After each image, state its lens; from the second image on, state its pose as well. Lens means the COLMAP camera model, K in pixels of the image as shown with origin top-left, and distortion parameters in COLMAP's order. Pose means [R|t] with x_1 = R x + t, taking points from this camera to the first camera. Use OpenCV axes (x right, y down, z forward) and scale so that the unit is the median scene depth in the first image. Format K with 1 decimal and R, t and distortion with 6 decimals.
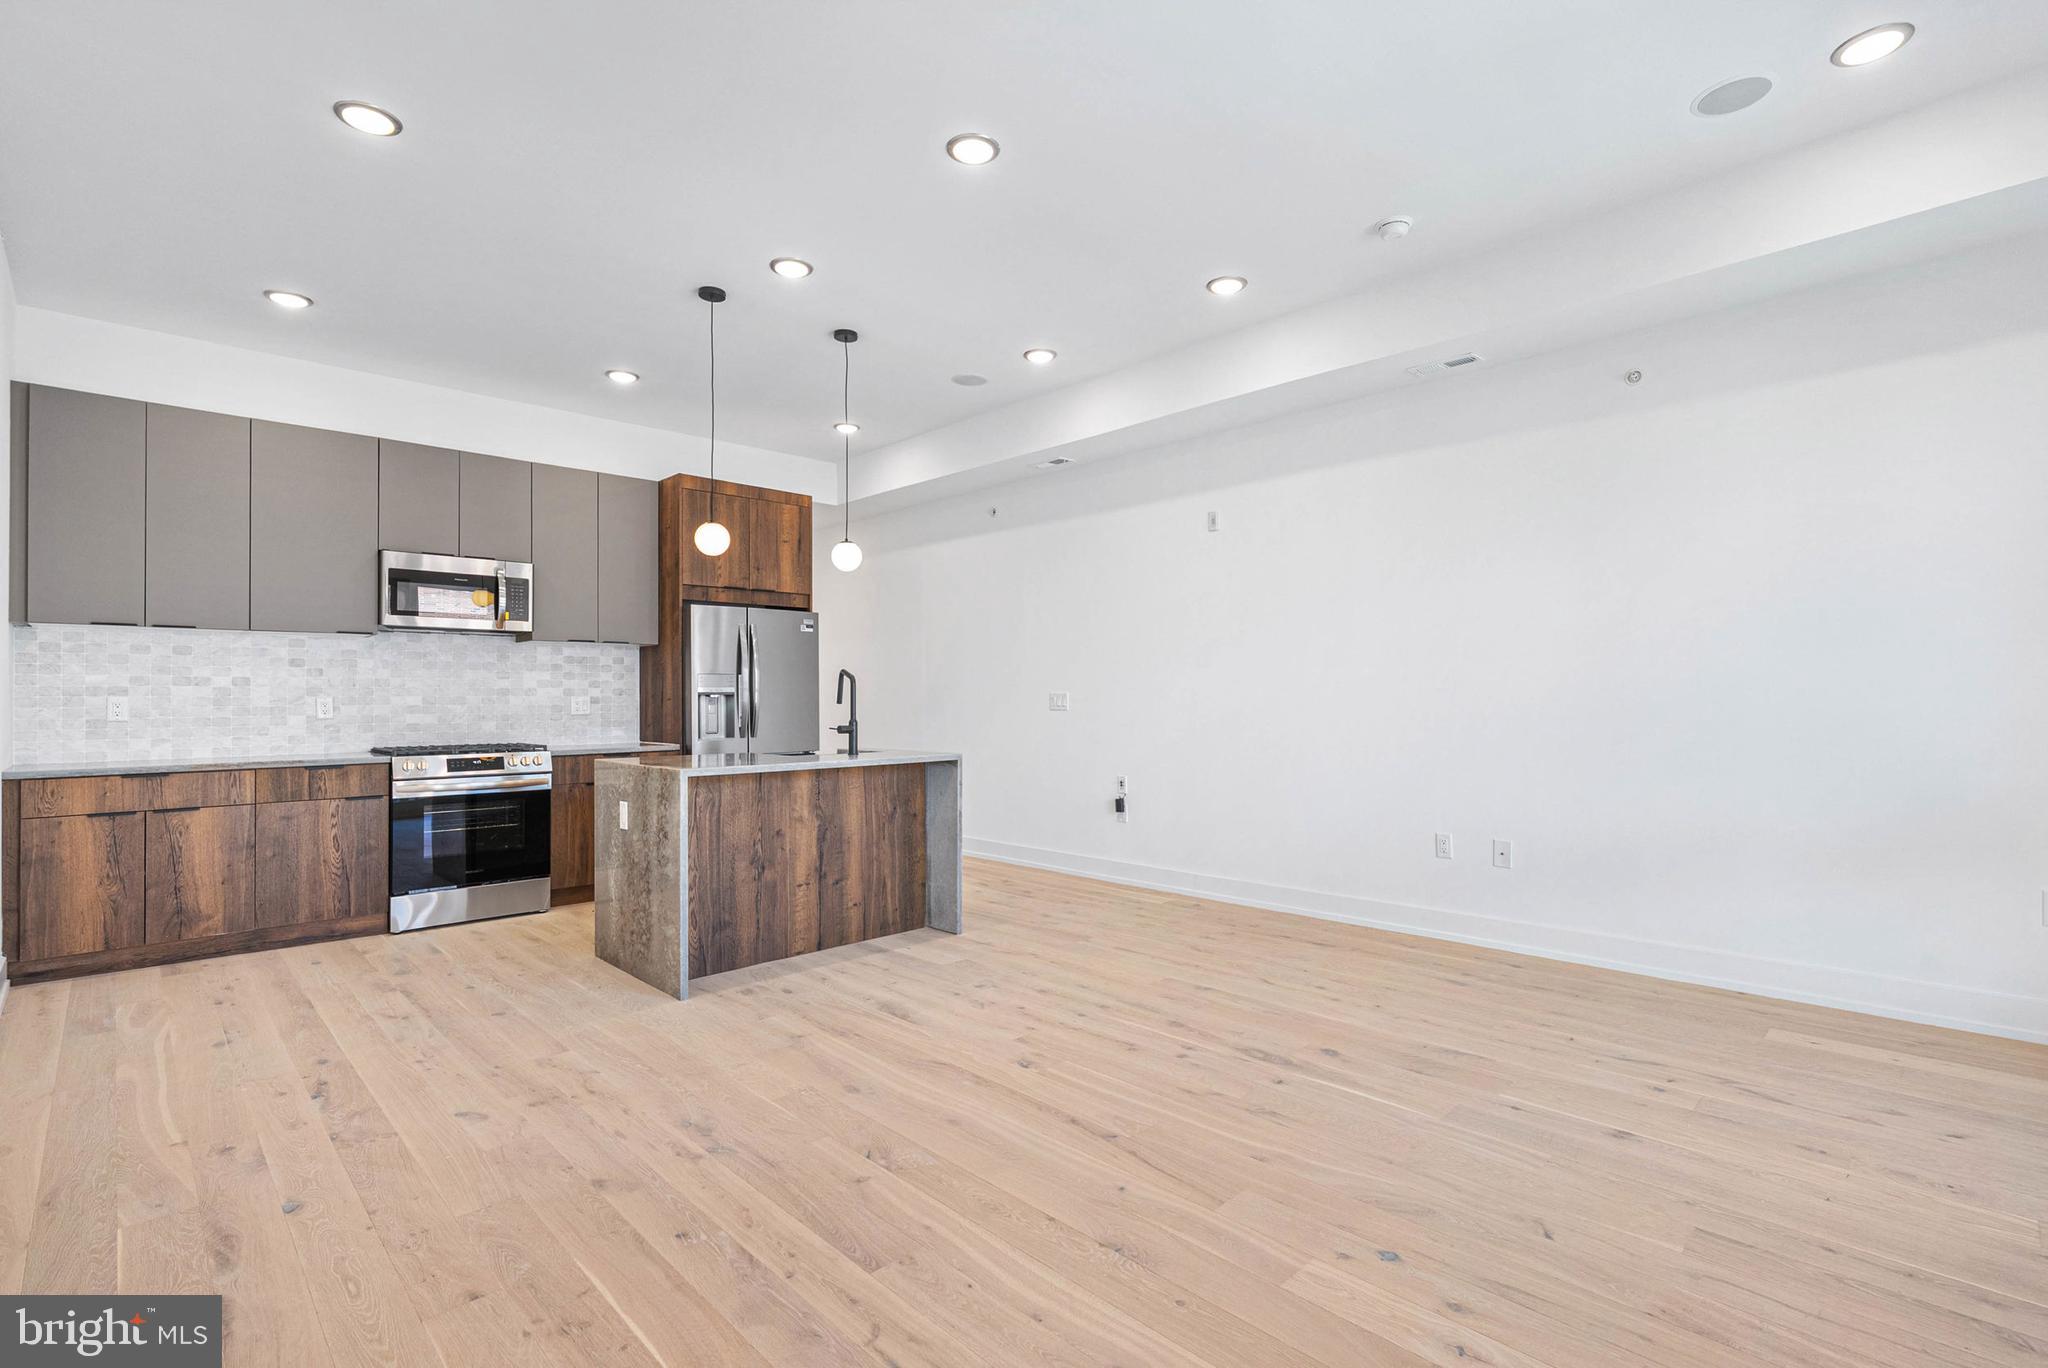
lens RADIAL K [[936.5, 0, 1033.8], [0, 936.5, 687.9], [0, 0, 1]] dist [-0.006604, 0.001297]
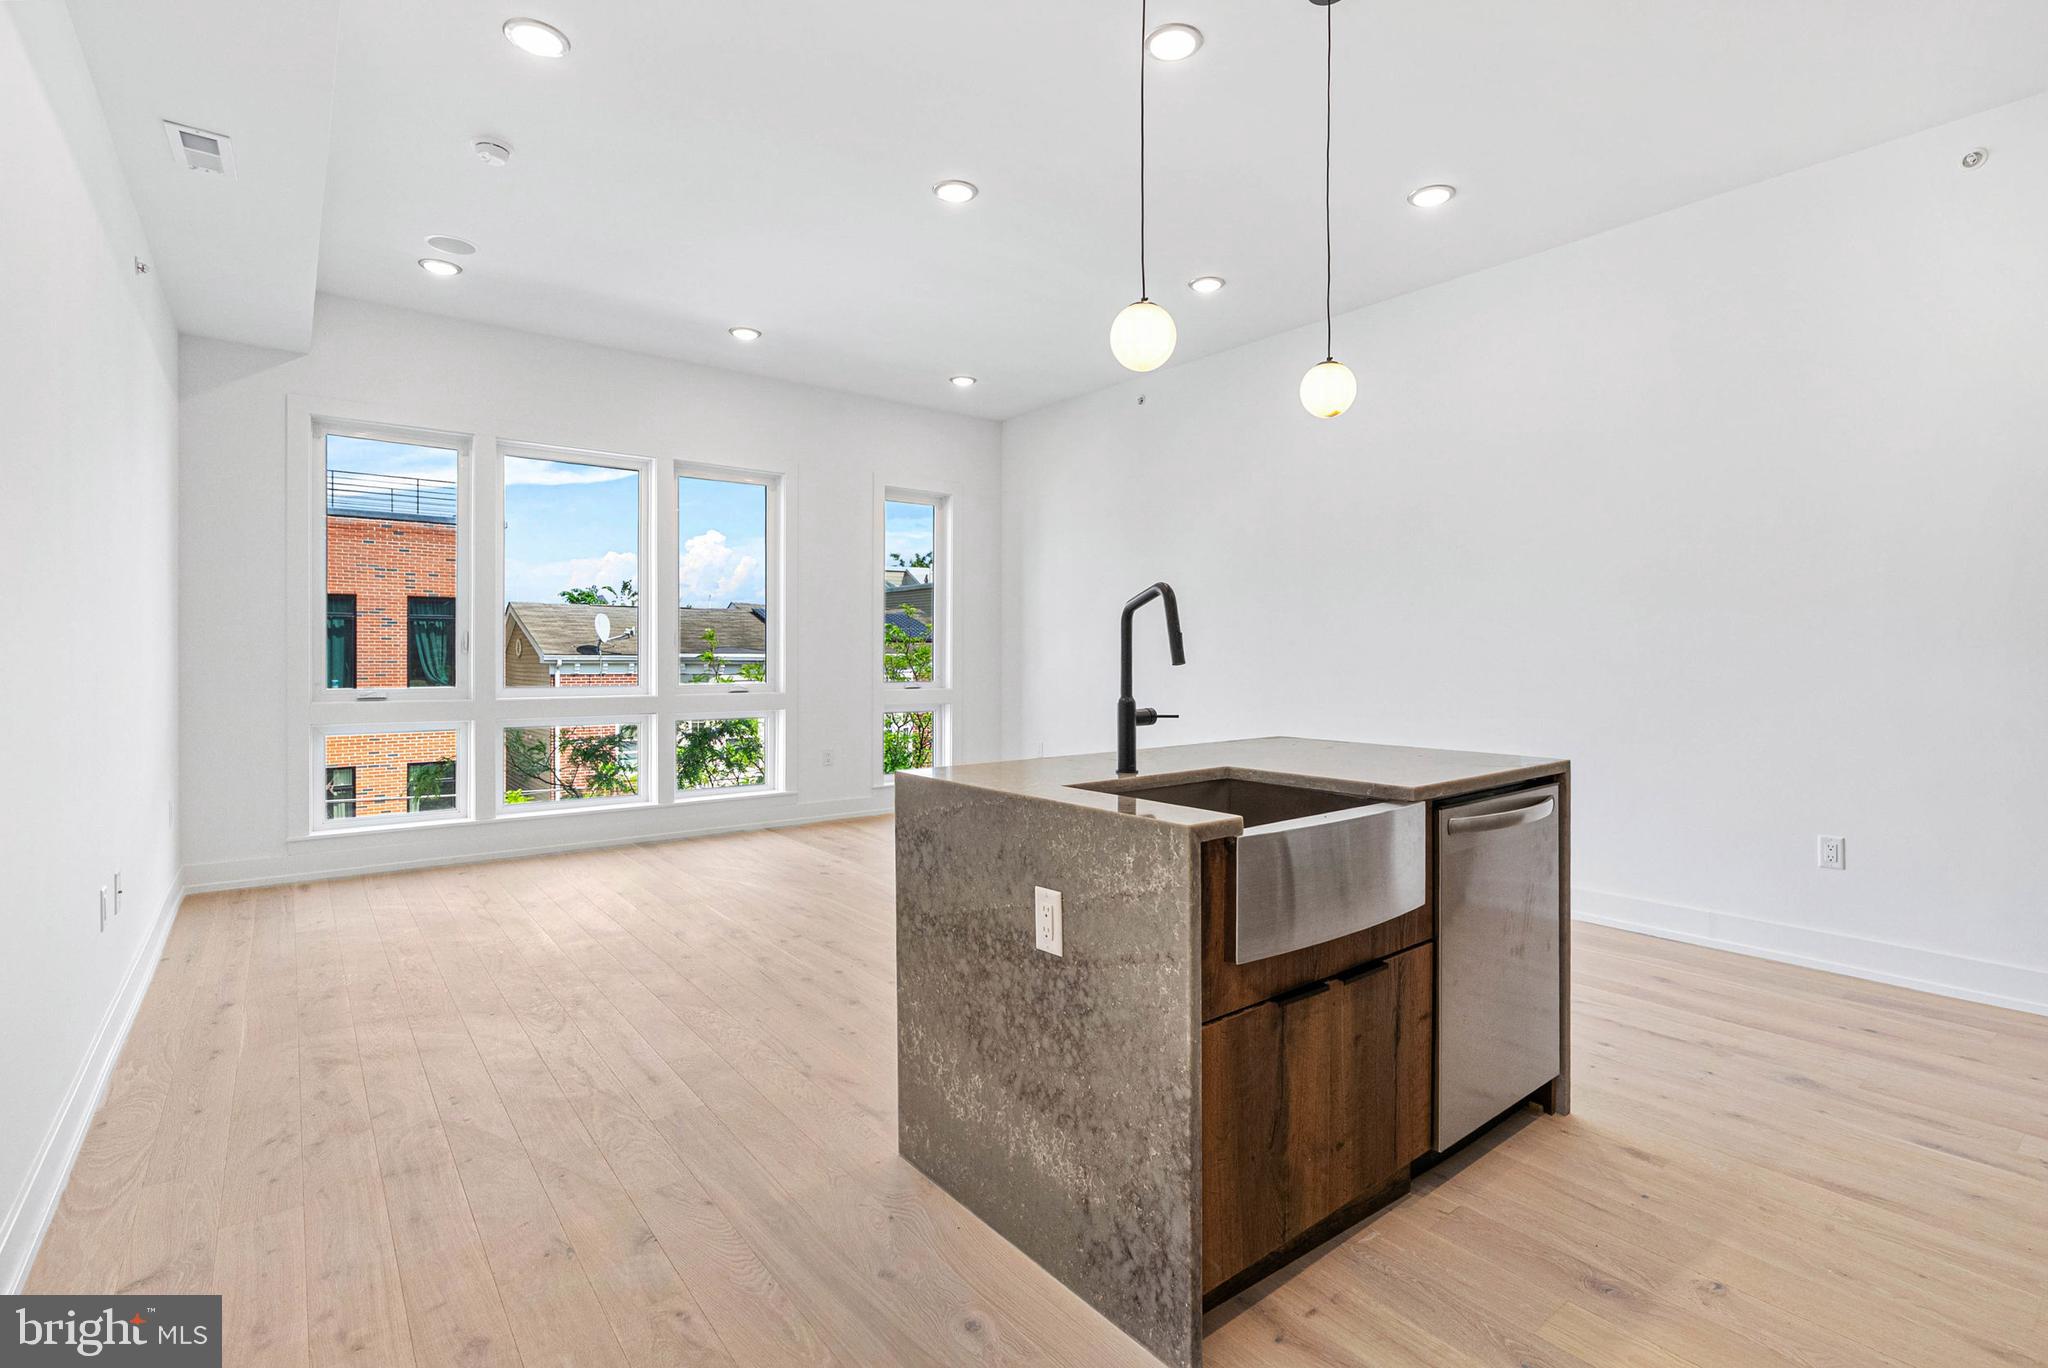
lens RADIAL K [[944.8, 0, 1037.4], [0, 944.8, 658.9], [0, 0, 1]] dist [-0.007710, -0.000159]
pose [[-0.994309, 0.004835, 0.106425, -0.206364], [0.003976, 0.999958, -0.008285, 0.018762], [-0.106460, -0.007815, -0.994286, 1.524279]]
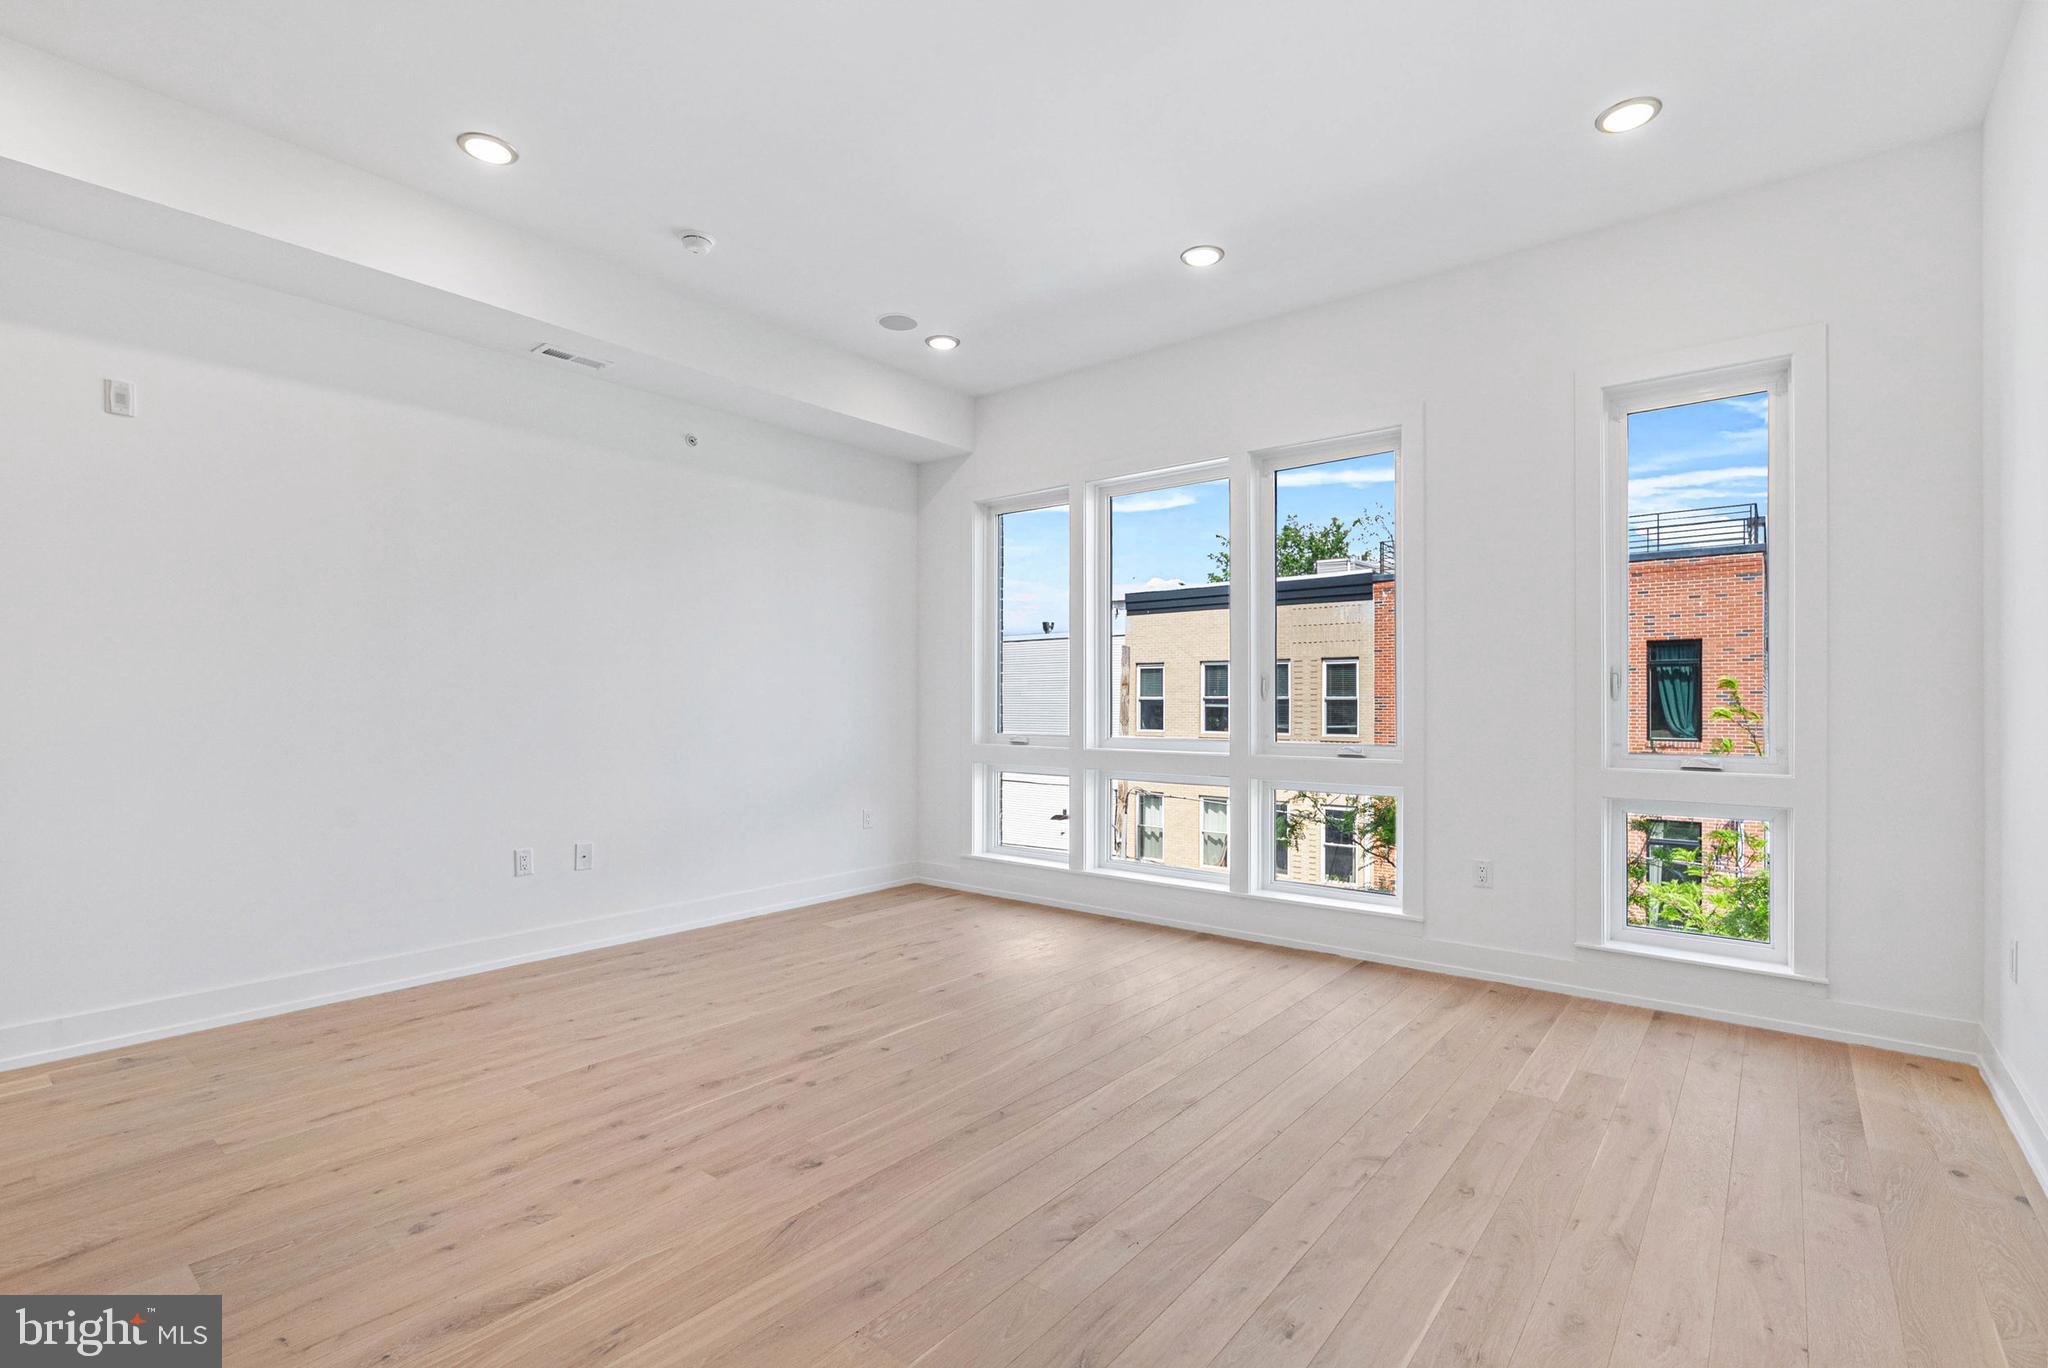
lens RADIAL K [[936.5, 0, 1033.8], [0, 936.5, 687.9], [0, 0, 1]] dist [-0.006604, 0.001297]
pose [[-0.116333, 0.022869, 0.992947, -0.544778], [-0.011212, 0.999641, -0.024337, 0.012796], [-0.993147, -0.013964, -0.116034, 0.605508]]
